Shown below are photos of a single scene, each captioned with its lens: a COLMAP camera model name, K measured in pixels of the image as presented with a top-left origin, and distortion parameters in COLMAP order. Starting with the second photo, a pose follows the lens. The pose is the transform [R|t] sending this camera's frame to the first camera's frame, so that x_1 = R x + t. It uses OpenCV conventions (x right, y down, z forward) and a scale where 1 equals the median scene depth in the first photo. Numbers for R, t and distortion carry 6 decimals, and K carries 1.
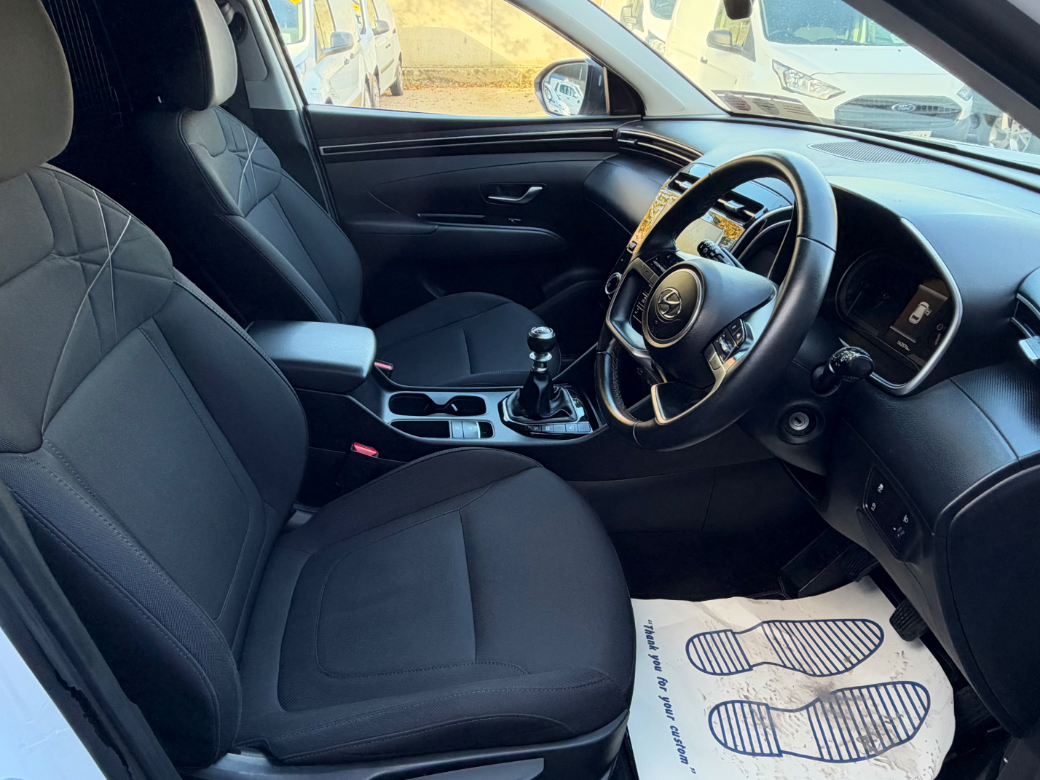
lens RADIAL K [[666.5, 0, 520.0], [0, 666.5, 388.8], [0, 0, 1]] dist [-0.003426, -0.001978]
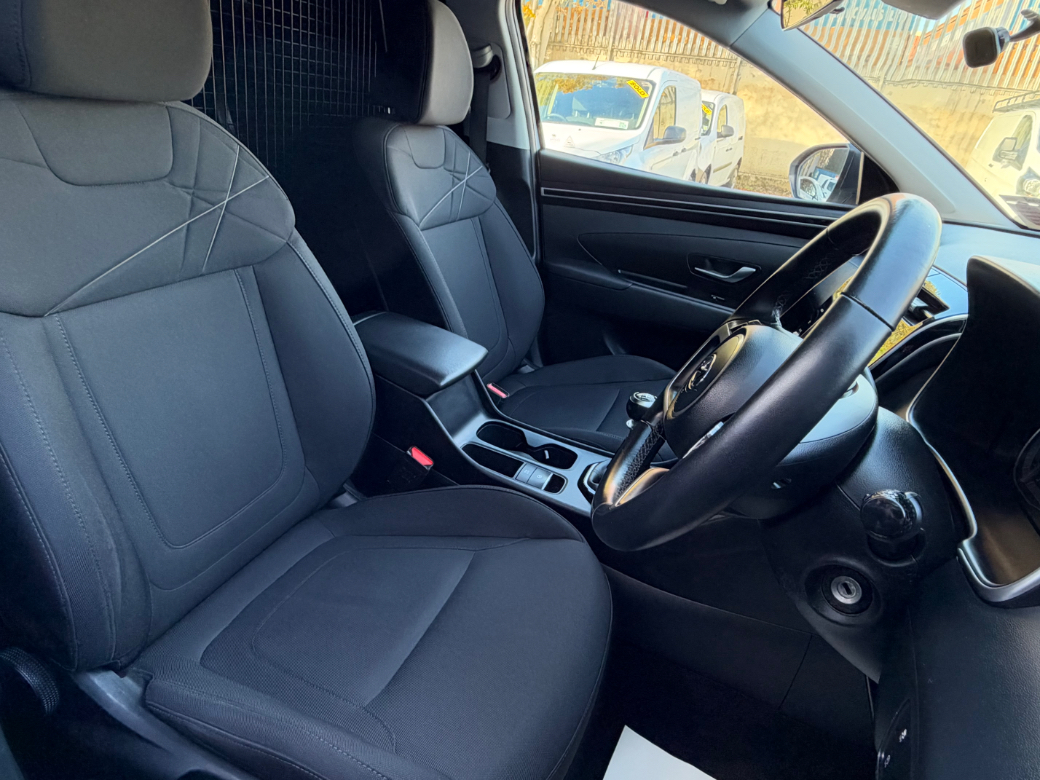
lens RADIAL K [[633.6, 0, 518.3], [0, 633.6, 392.1], [0, 0, 1]] dist [-0.007552, 0.005972]
pose [[0.869841, 0.276581, -0.408509, 0.192742], [-0.320605, 0.946282, -0.041986, -0.004188], [0.374952, 0.167491, 0.911788, 0.149715]]
